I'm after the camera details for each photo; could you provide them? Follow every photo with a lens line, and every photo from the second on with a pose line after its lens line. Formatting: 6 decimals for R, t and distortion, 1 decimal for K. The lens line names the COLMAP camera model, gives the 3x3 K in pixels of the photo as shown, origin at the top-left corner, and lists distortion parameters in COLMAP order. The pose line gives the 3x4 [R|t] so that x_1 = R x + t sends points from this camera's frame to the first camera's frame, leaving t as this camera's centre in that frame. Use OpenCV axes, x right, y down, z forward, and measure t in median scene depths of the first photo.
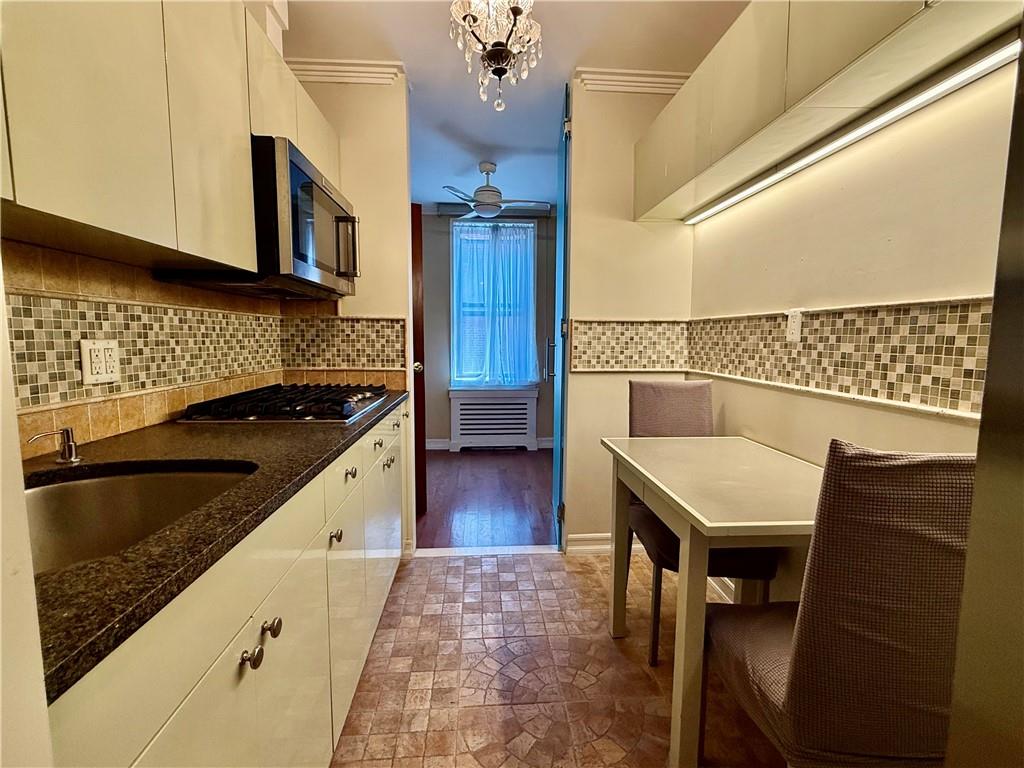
lens RADIAL K [[472.6, 0, 511.3], [0, 472.6, 387.0], [0, 0, 1]] dist [-0.002198, 0.000869]
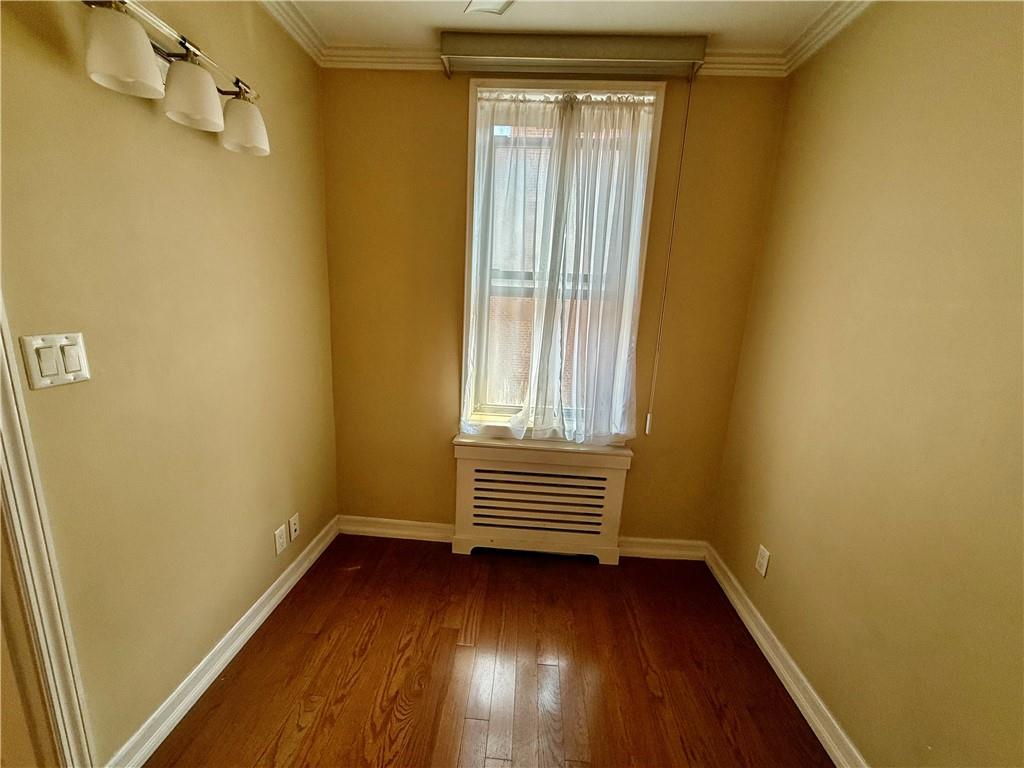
lens RADIAL K [[410.4, 0, 509.8], [0, 410.4, 382.6], [0, 0, 1]] dist [0.000145, 0.000309]
pose [[0.993281, 0.065891, -0.095138, -0.033949], [-0.056528, 0.993583, 0.097964, -0.103196], [0.100983, -0.091928, 0.990632, 0.564955]]
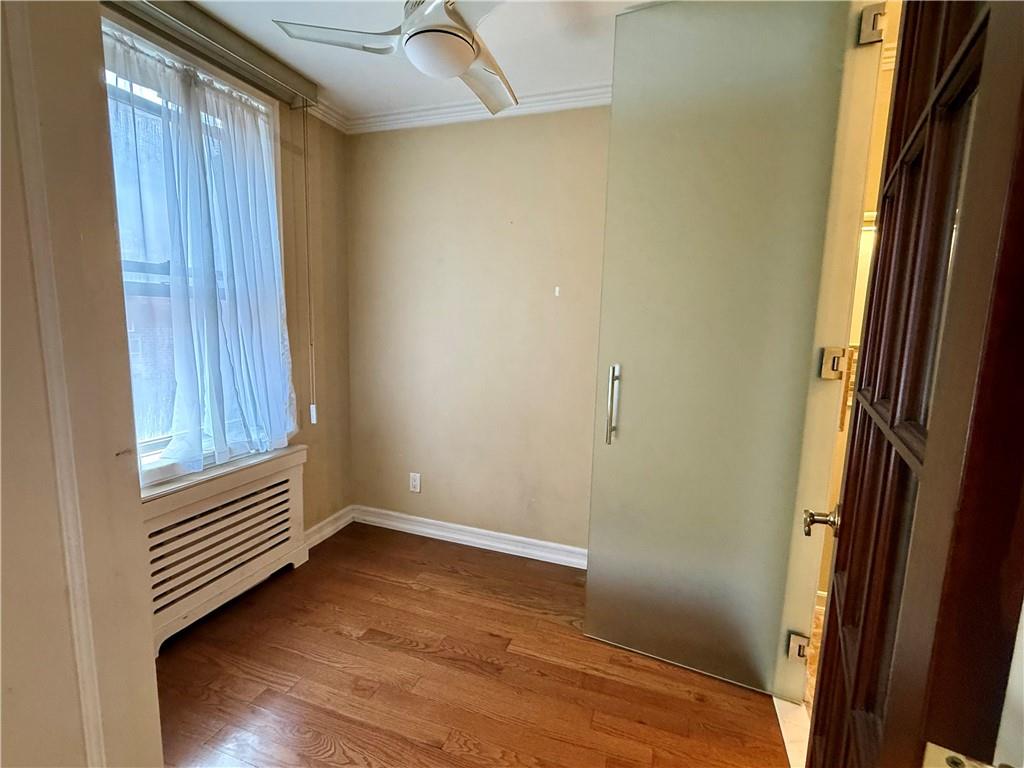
lens RADIAL K [[472.6, 0, 511.5], [0, 472.6, 382.3], [0, 0, 1]] dist [-0.002198, 0.000869]
pose [[0.384628, -0.112572, 0.916182, -0.319227], [0.067928, 0.993297, 0.093530, -0.097124], [-0.920569, 0.026260, 0.389696, 0.586022]]
